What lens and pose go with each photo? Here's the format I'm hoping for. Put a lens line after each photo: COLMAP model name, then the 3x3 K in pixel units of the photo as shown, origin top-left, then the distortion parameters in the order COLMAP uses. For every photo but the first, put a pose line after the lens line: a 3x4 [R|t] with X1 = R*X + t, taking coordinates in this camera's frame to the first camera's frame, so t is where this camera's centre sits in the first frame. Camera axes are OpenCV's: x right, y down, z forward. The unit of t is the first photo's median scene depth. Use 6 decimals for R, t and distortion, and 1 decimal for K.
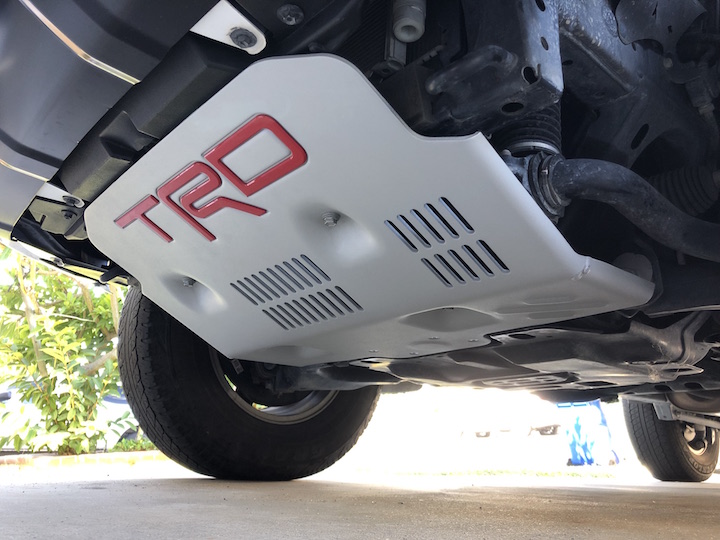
lens RADIAL K [[592.9, 0, 360.0], [0, 592.9, 270.0], [0, 0, 1]] dist [0.010111, -0.009242]
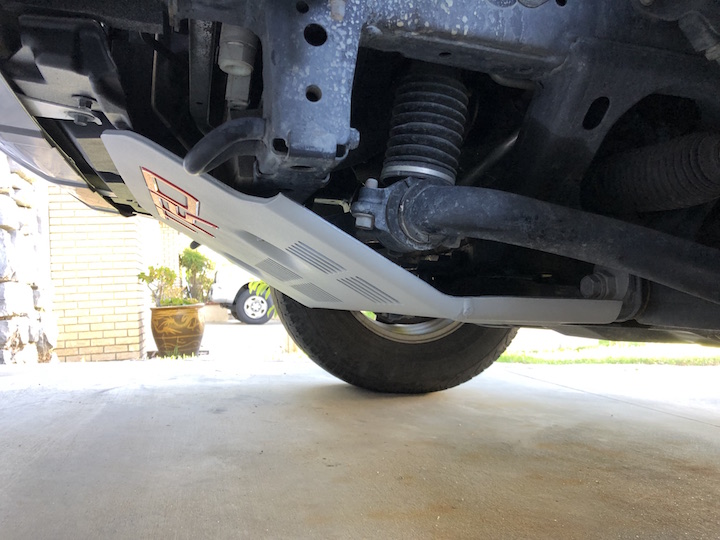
lens RADIAL K [[592.9, 0, 360.0], [0, 592.9, 270.0], [0, 0, 1]] dist [0.010111, -0.009242]
pose [[0.892723, 0.005254, -0.450576, 0.563399], [0.106819, 0.968963, 0.222937, -0.240450], [0.437763, -0.247151, 0.864454, 0.180400]]
